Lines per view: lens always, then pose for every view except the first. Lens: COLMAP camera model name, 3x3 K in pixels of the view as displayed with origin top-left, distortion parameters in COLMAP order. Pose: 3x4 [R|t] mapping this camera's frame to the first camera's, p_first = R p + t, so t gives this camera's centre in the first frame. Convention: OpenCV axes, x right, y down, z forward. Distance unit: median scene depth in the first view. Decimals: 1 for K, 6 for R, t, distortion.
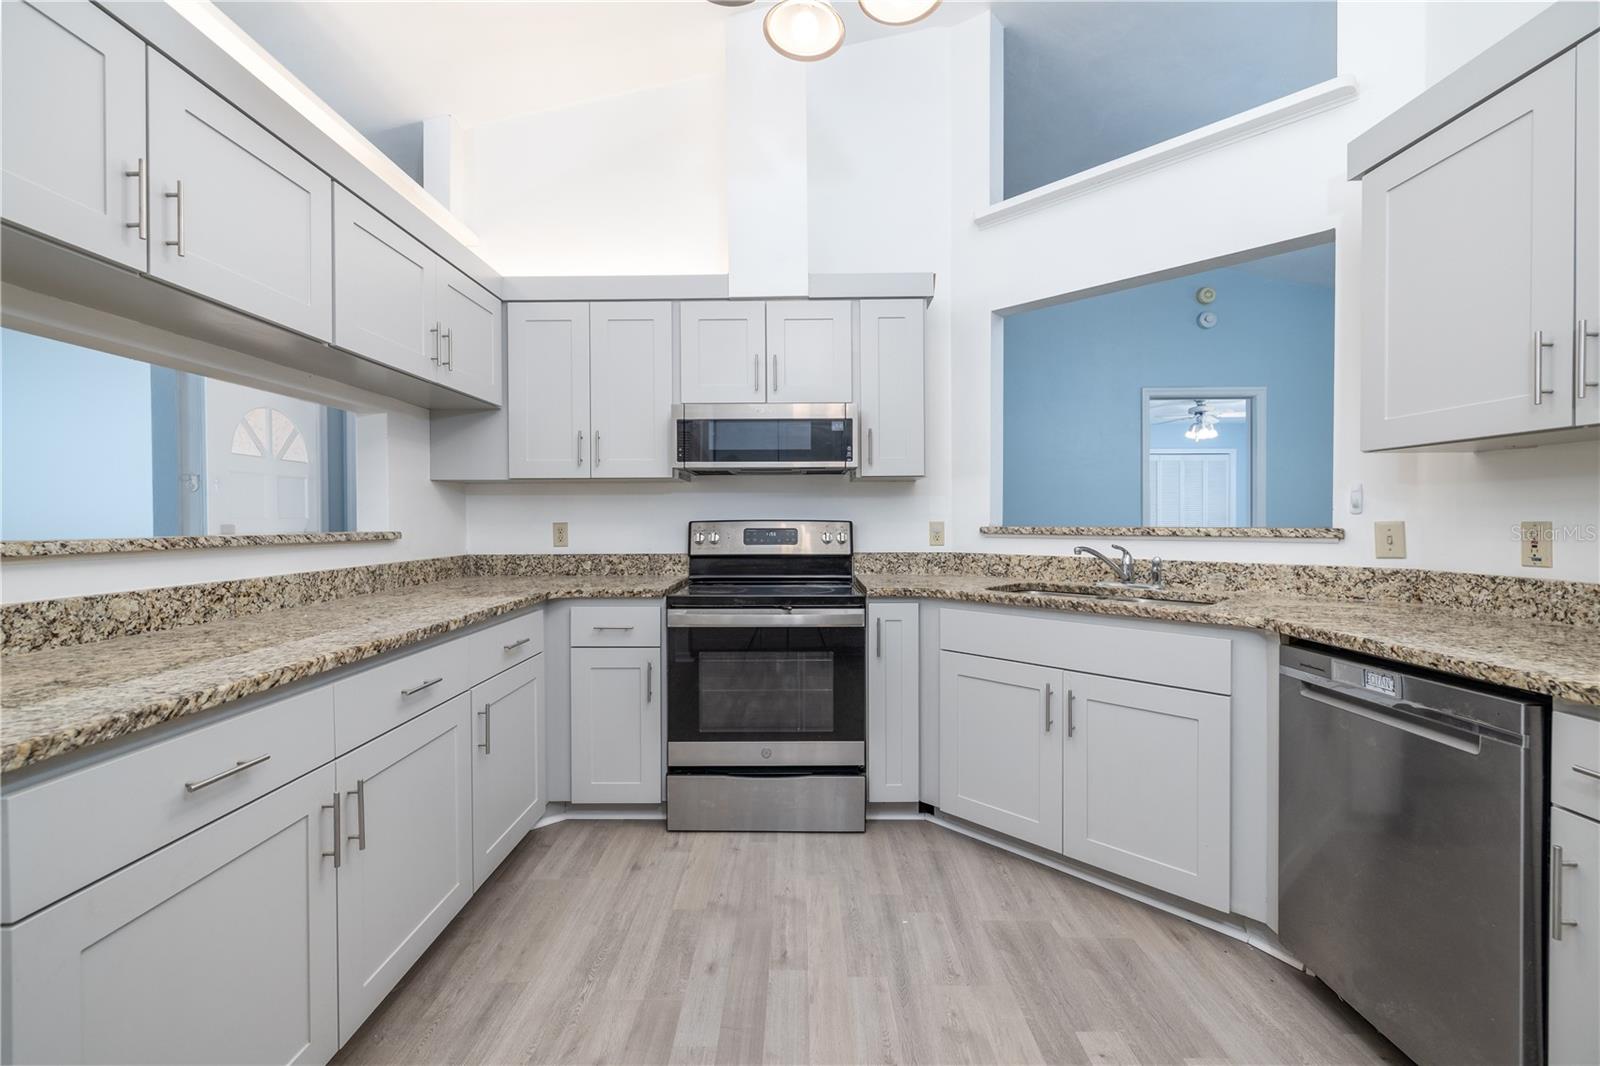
lens RADIAL K [[684.3, 0, 796.5], [0, 684.3, 530.1], [0, 0, 1]] dist [-0.000145, 0.000404]
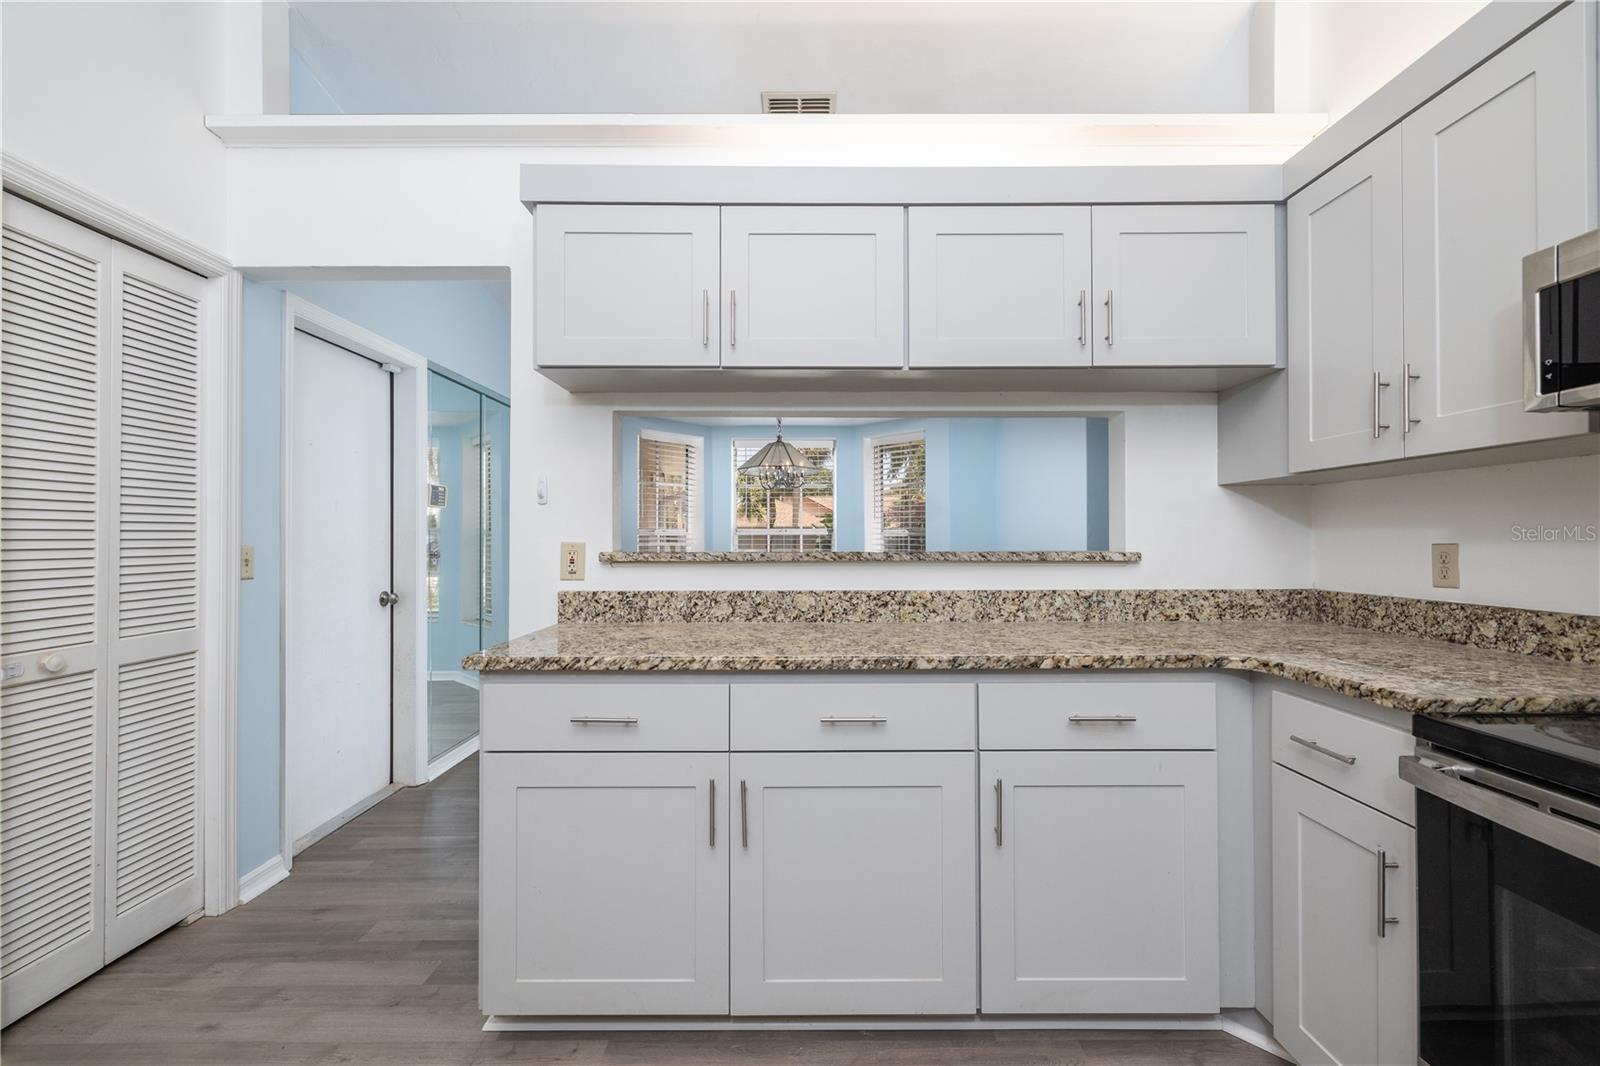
lens RADIAL K [[684.3, 0, 796.5], [0, 684.3, 530.1], [0, 0, 1]] dist [-0.000145, 0.000404]
pose [[0.000502, -0.008483, -0.999964, 0.272826], [-0.014905, 0.999853, -0.008489, -0.012797], [0.999889, 0.014908, 0.000376, 0.668115]]
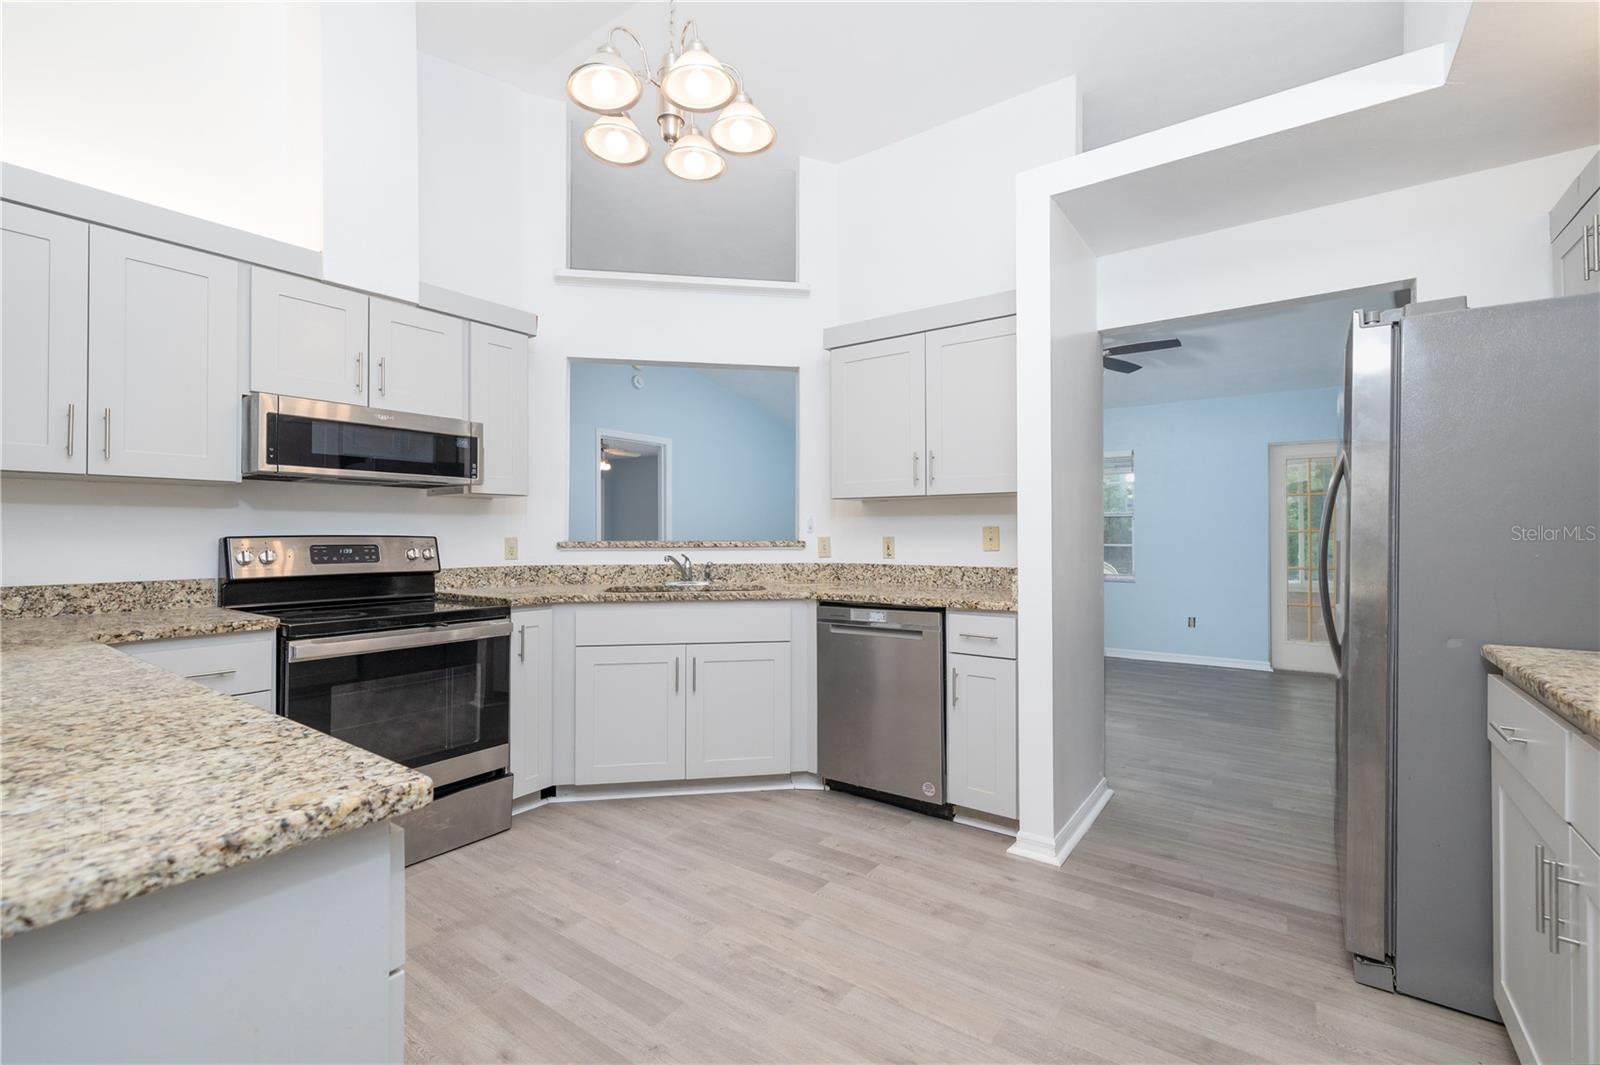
lens RADIAL K [[687.7, 0, 800.0], [0, 687.7, 532.5], [0, 0, 1]] dist [0.001434, 0.000436]
pose [[0.578985, 0.006221, 0.815314, -0.559136], [0.011531, 0.999808, -0.015818, 0.003129], [-0.815257, 0.018560, 0.578802, 0.004386]]
